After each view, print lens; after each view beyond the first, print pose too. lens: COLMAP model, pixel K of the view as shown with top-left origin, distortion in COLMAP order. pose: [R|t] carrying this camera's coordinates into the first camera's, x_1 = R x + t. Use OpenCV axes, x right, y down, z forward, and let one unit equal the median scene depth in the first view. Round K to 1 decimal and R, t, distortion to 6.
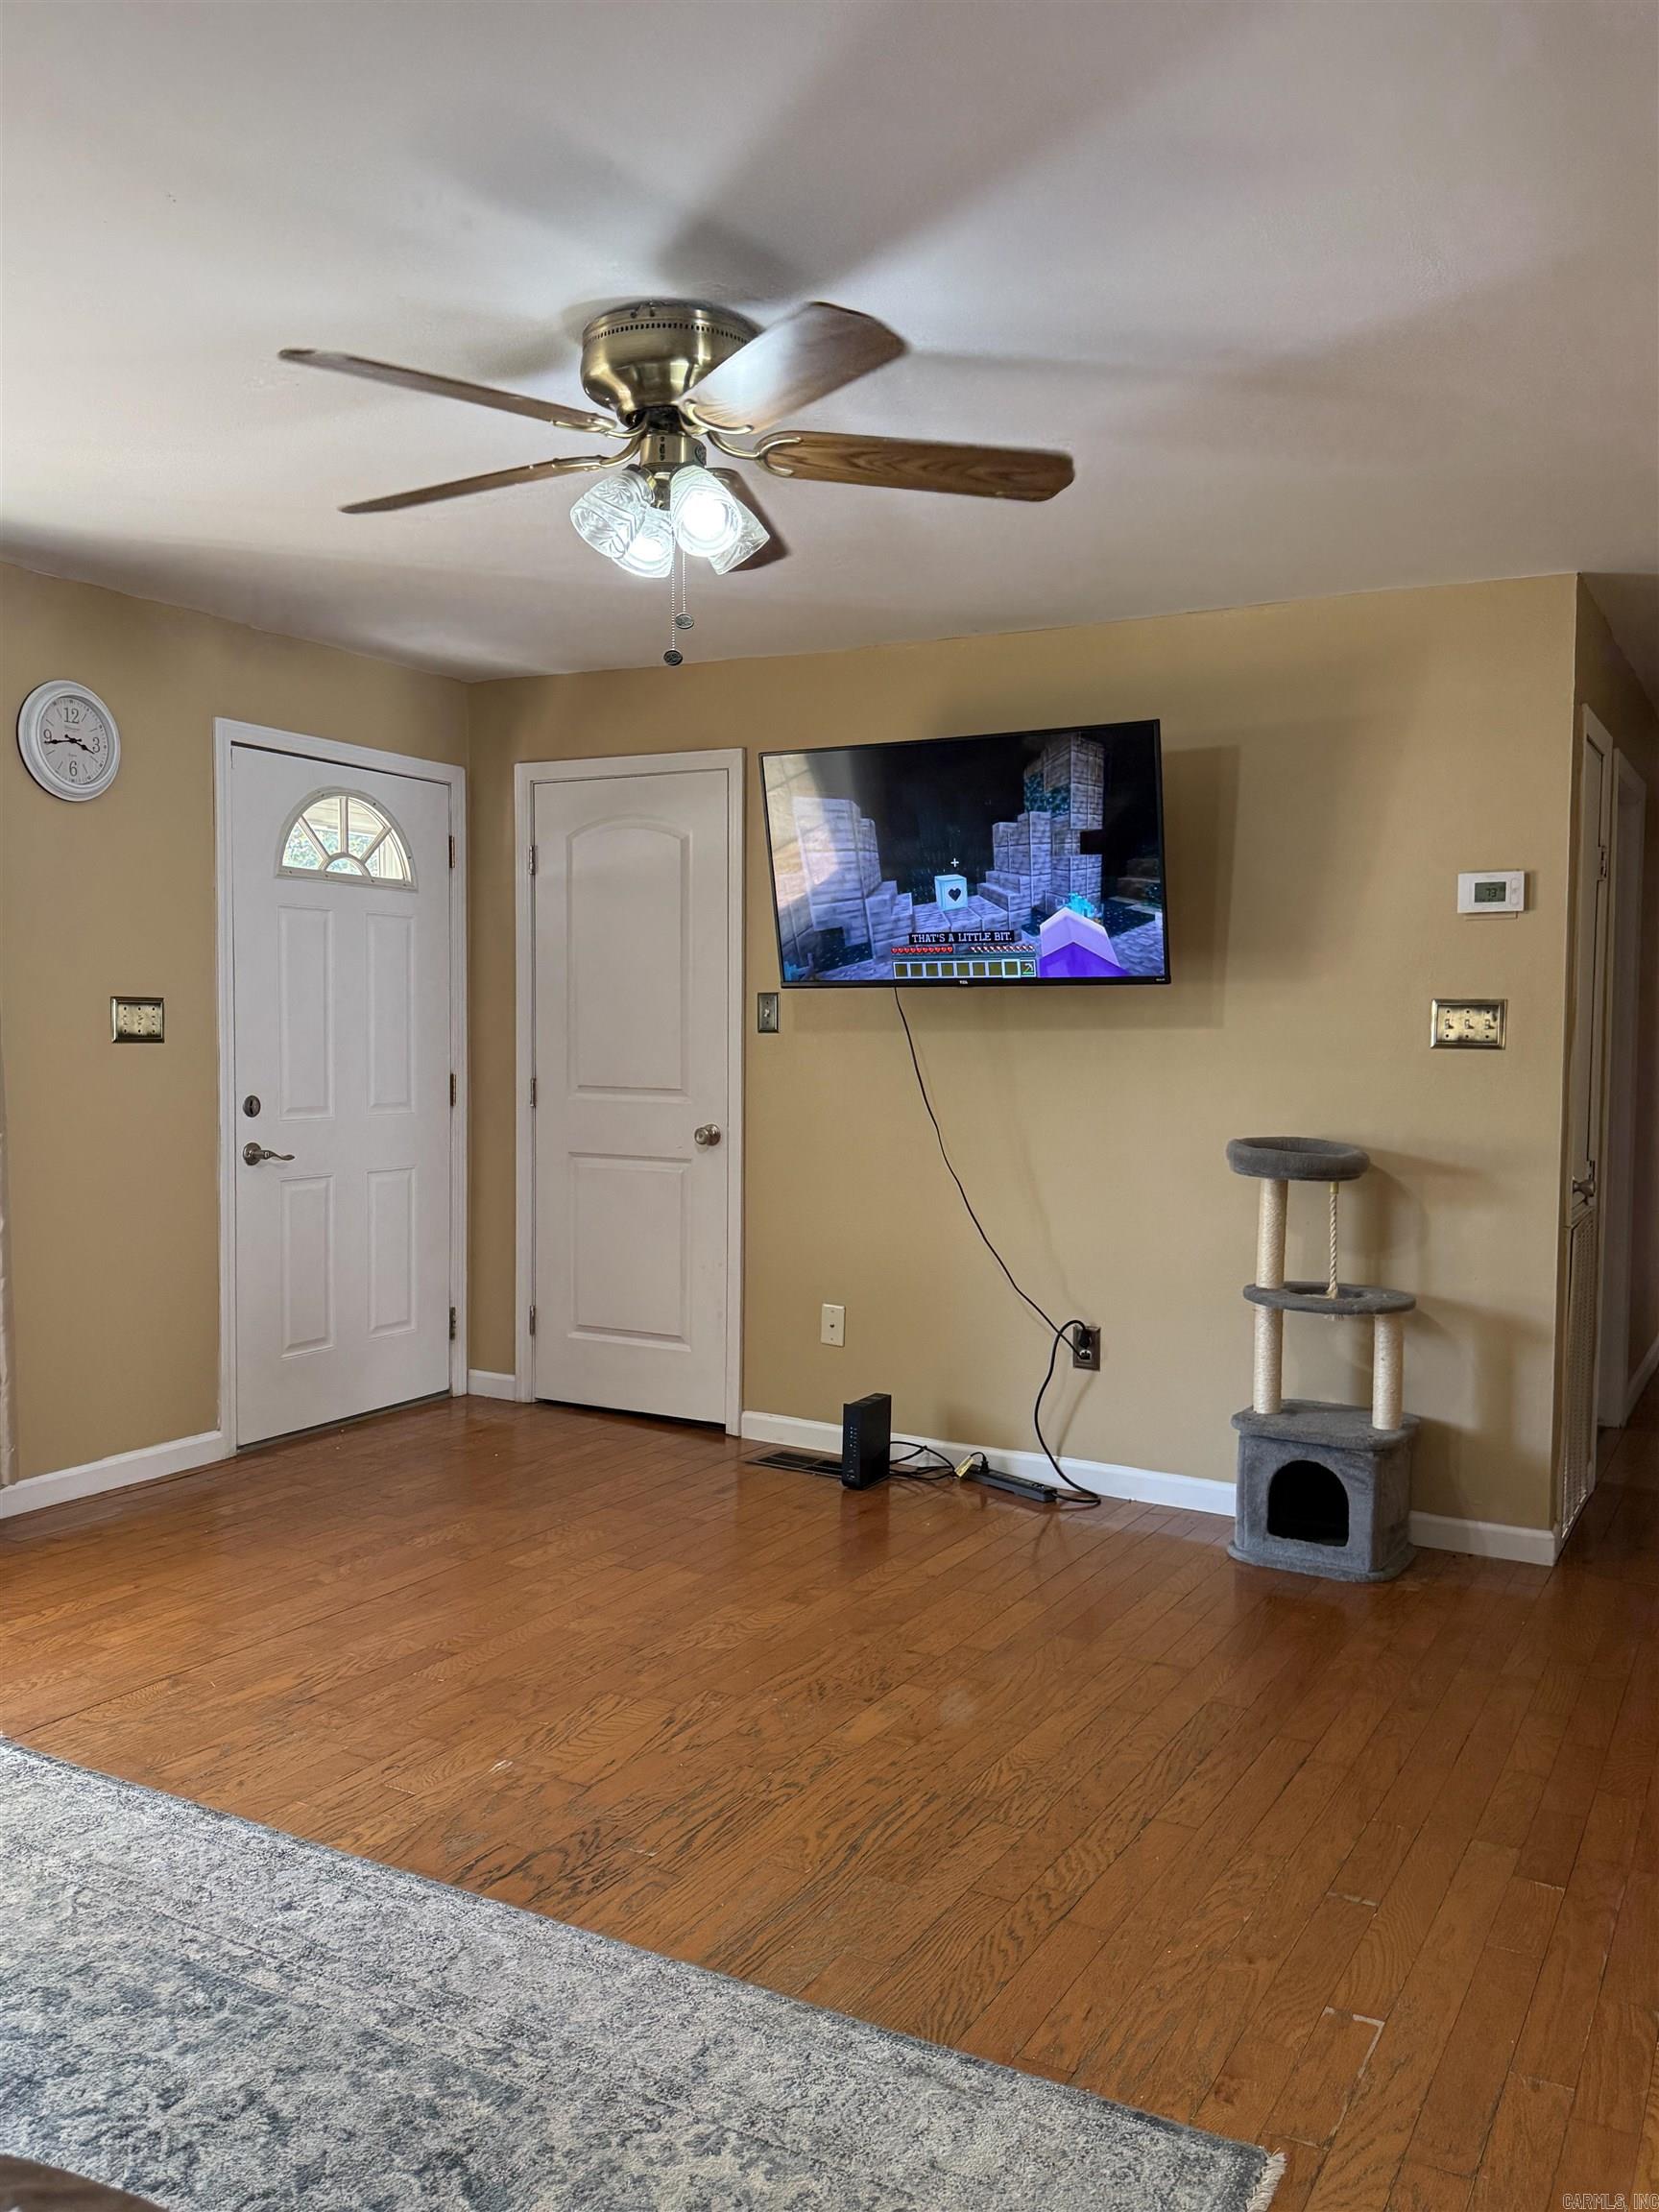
lens RADIAL K [[1697.6, 0, 828.5], [0, 1697.6, 1097.0], [0, 0, 1]] dist [0.050907, -0.062262]
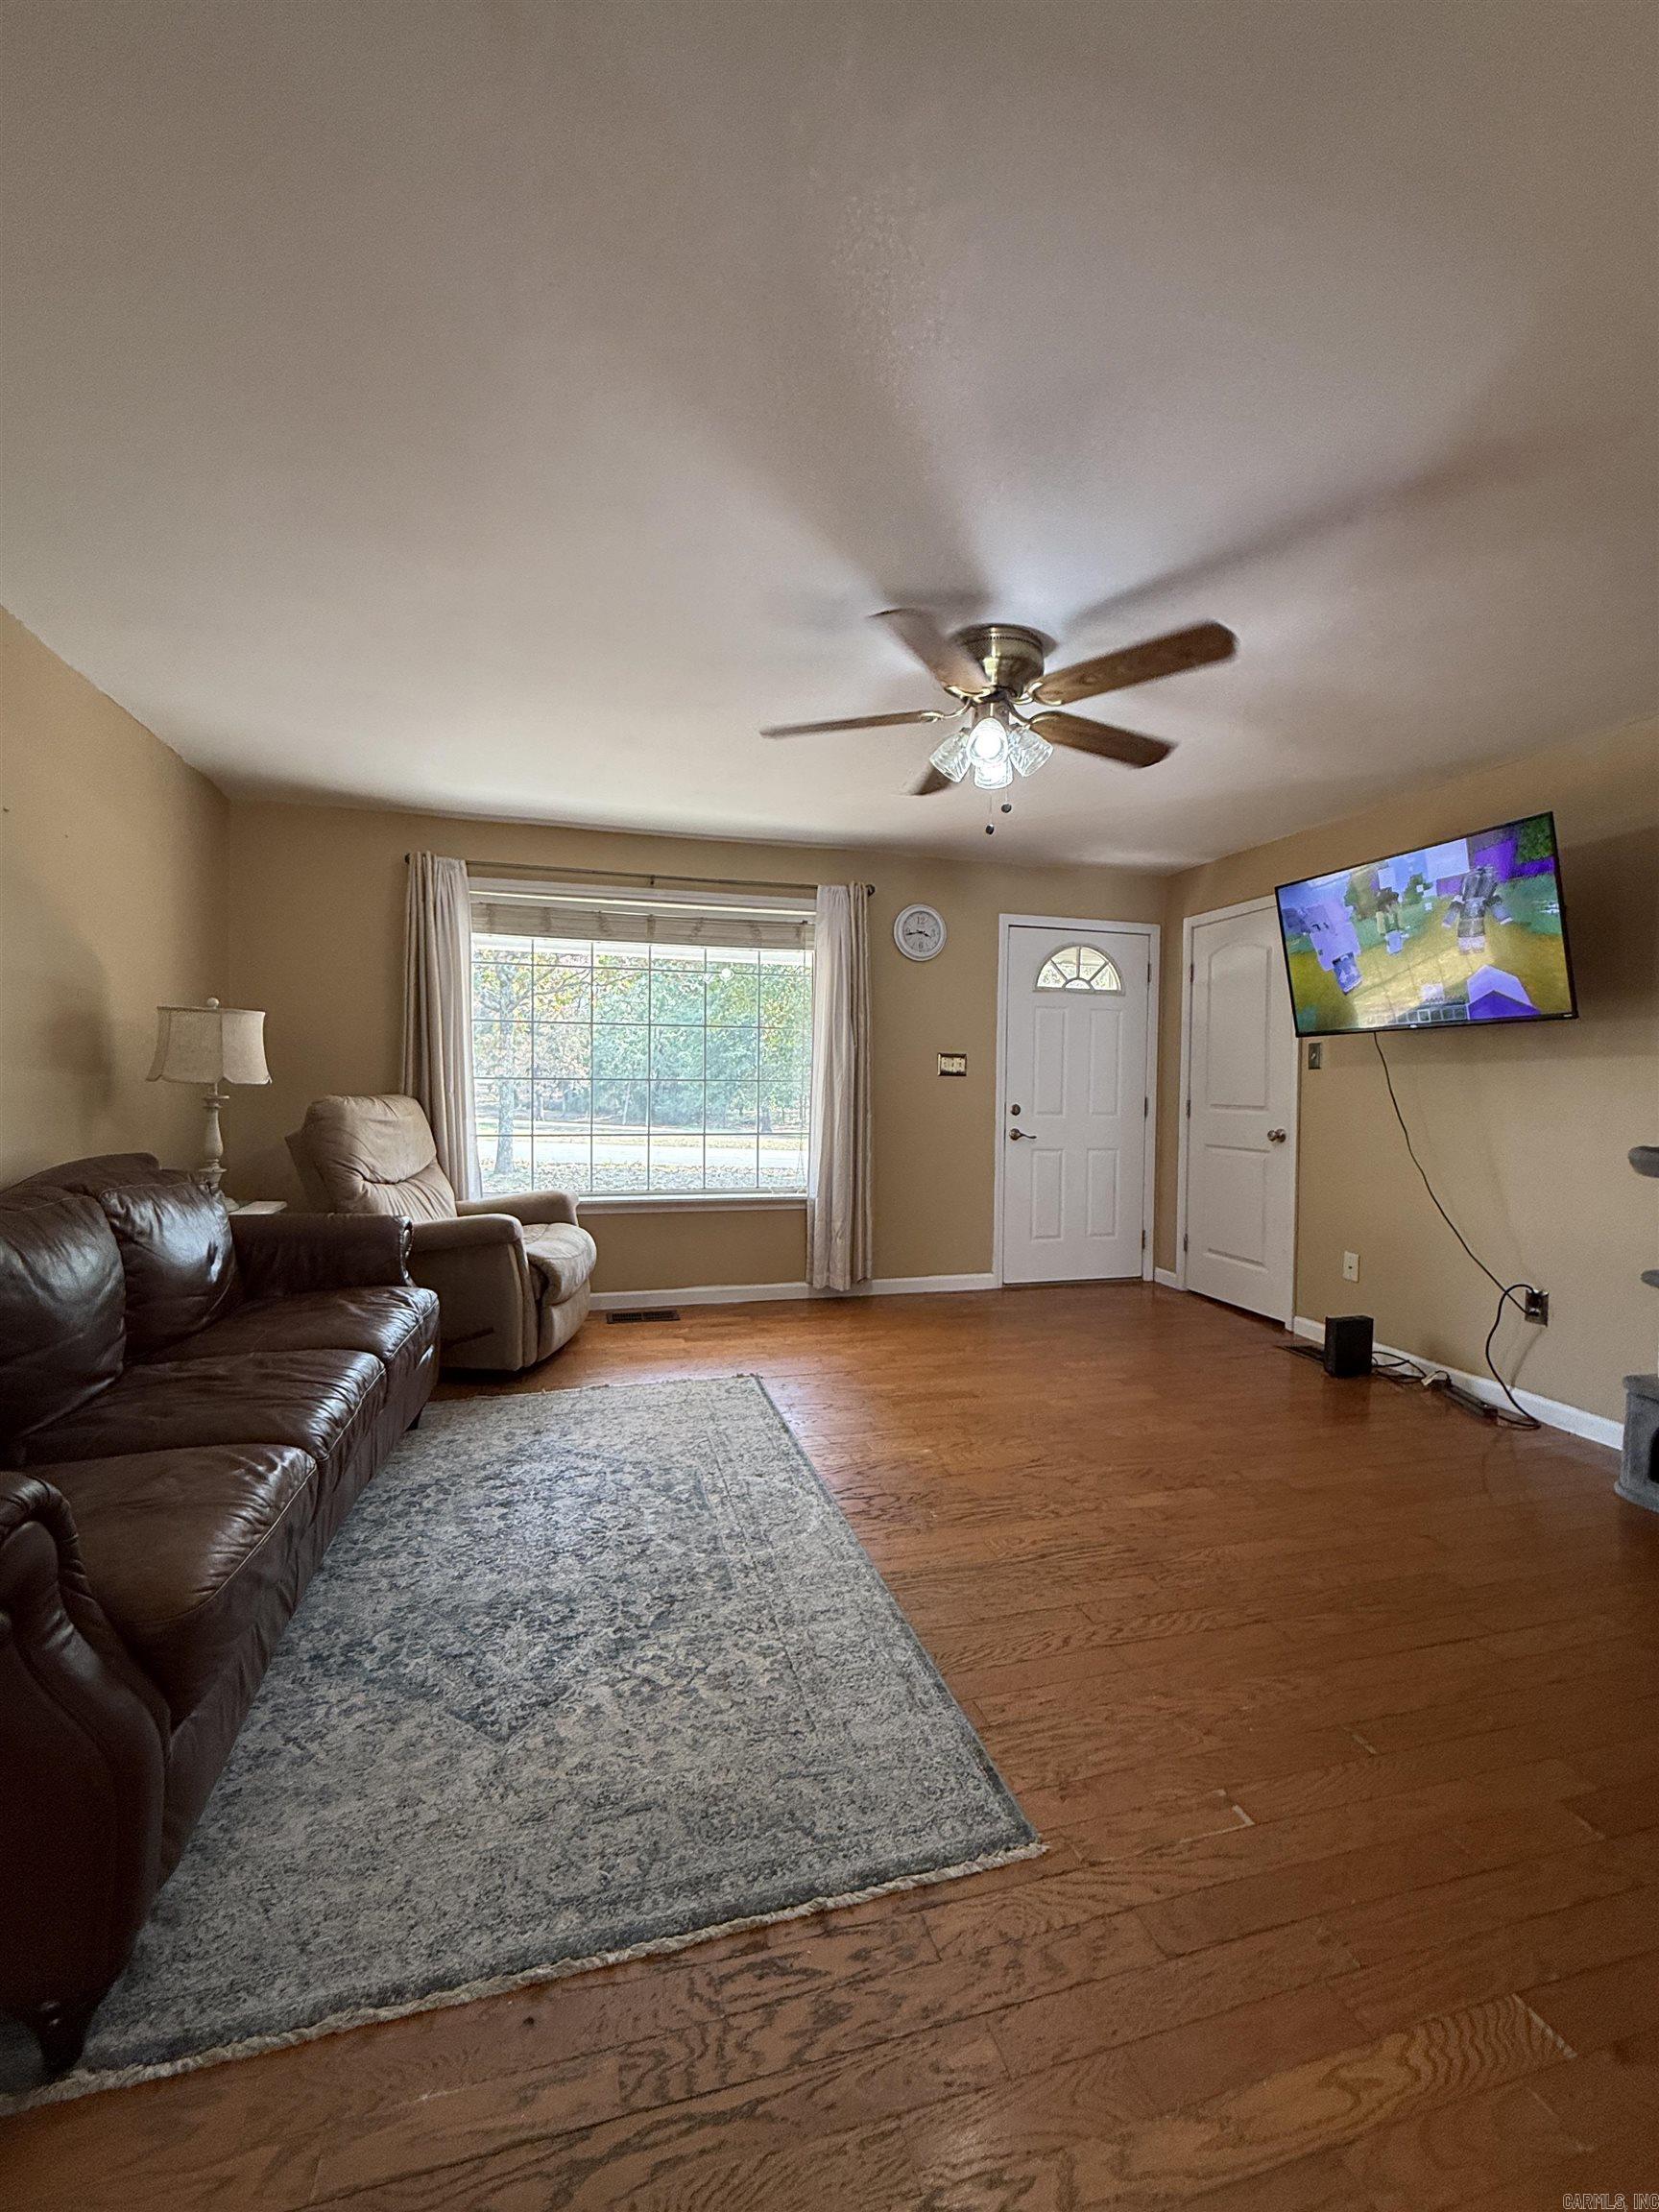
lens RADIAL K [[885.9, 0, 827.5], [0, 885.9, 1103.3], [0, 0, 1]] dist [0.001369, -0.000465]
pose [[0.725813, 0.016884, -0.687685, 0.218693], [-0.036201, 0.999251, -0.013675, 0.020877], [0.686939, 0.034821, 0.725881, 0.132815]]
